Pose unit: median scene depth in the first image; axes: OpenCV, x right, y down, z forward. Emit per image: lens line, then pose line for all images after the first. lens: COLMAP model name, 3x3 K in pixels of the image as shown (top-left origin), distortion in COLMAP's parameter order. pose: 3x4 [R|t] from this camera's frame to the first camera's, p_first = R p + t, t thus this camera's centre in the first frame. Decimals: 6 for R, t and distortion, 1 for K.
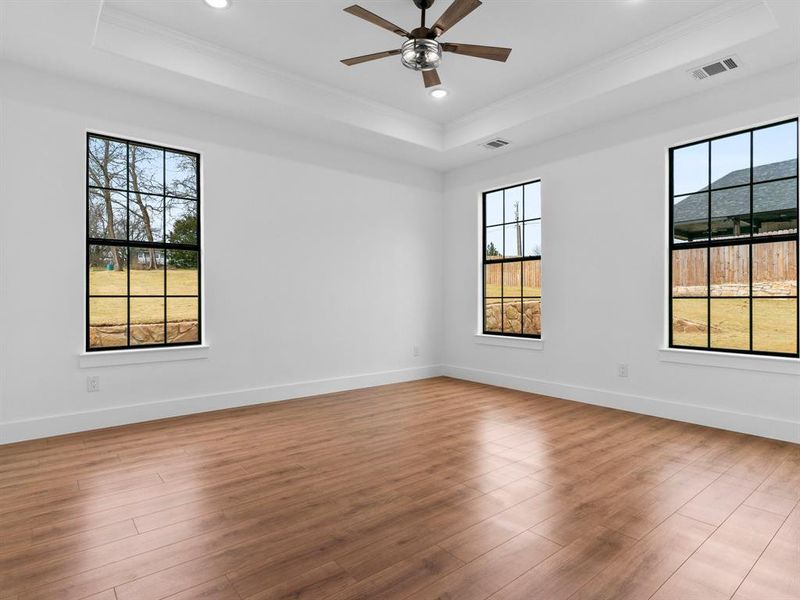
lens RADIAL K [[438.0, 0, 405.6], [0, 438.0, 299.7], [0, 0, 1]] dist [0.004928, -0.000865]
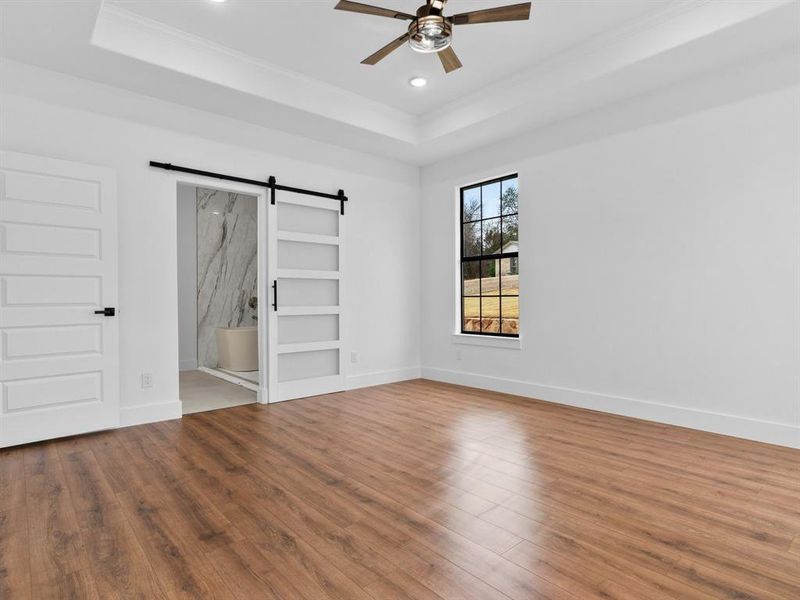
lens RADIAL K [[438.0, 0, 396.0], [0, 438.0, 301.6], [0, 0, 1]] dist [0.004928, -0.000865]
pose [[0.026371, 0.005344, -0.999638, 0.931985], [0.003741, 0.999978, 0.005444, -0.000656], [0.999645, -0.003883, 0.026350, 0.871023]]
